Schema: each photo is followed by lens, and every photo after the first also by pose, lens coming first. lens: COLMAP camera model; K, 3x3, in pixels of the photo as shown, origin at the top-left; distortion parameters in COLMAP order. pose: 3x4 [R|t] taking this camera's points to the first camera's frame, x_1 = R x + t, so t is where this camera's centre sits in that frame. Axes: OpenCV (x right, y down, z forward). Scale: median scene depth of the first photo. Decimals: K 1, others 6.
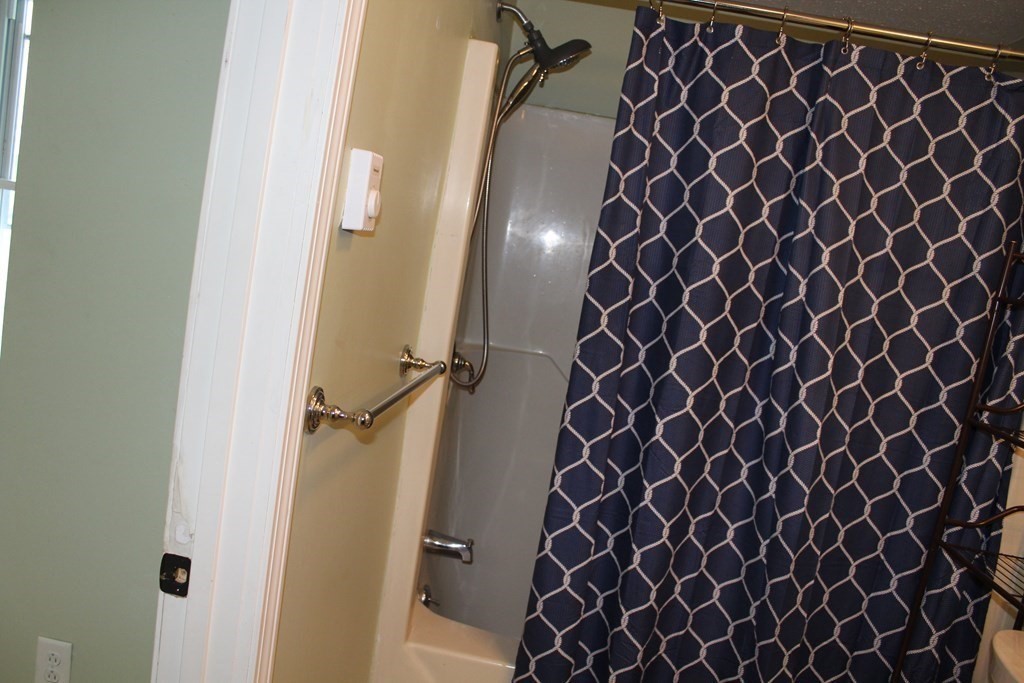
lens RADIAL K [[861.6, 0, 512.0], [0, 861.6, 341.5], [0, 0, 1]] dist [-0.159307, 0.152843]
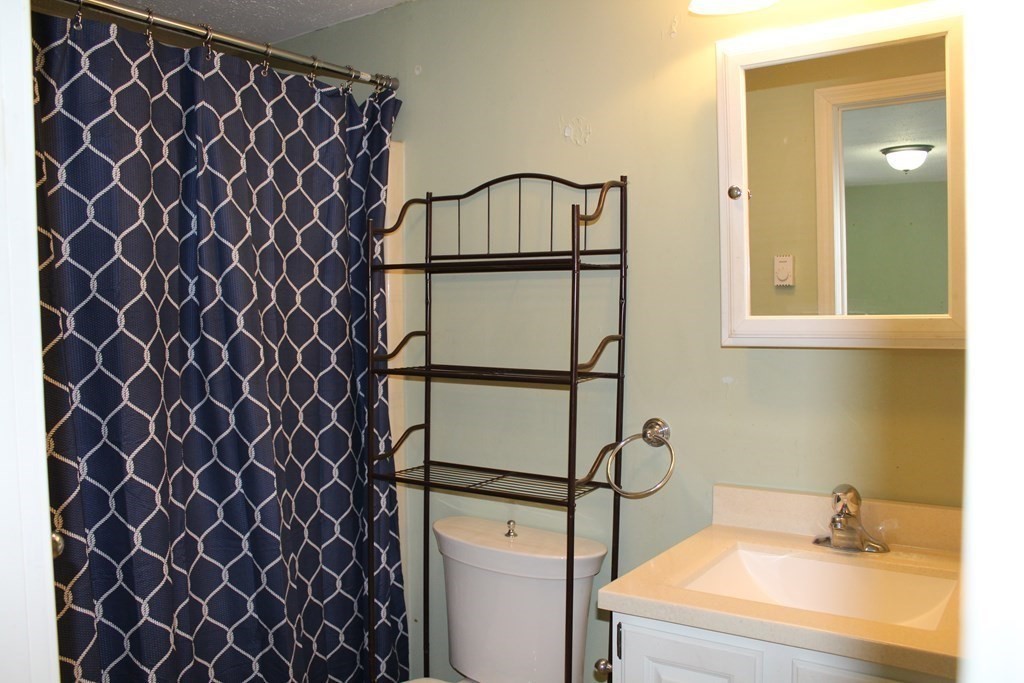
lens RADIAL K [[861.6, 0, 512.0], [0, 861.6, 341.5], [0, 0, 1]] dist [-0.159307, 0.152843]
pose [[0.474439, -0.217100, 0.853098, -0.382253], [0.192513, 0.971241, 0.140102, -0.076892], [-0.858980, 0.097763, 0.502589, 0.185632]]
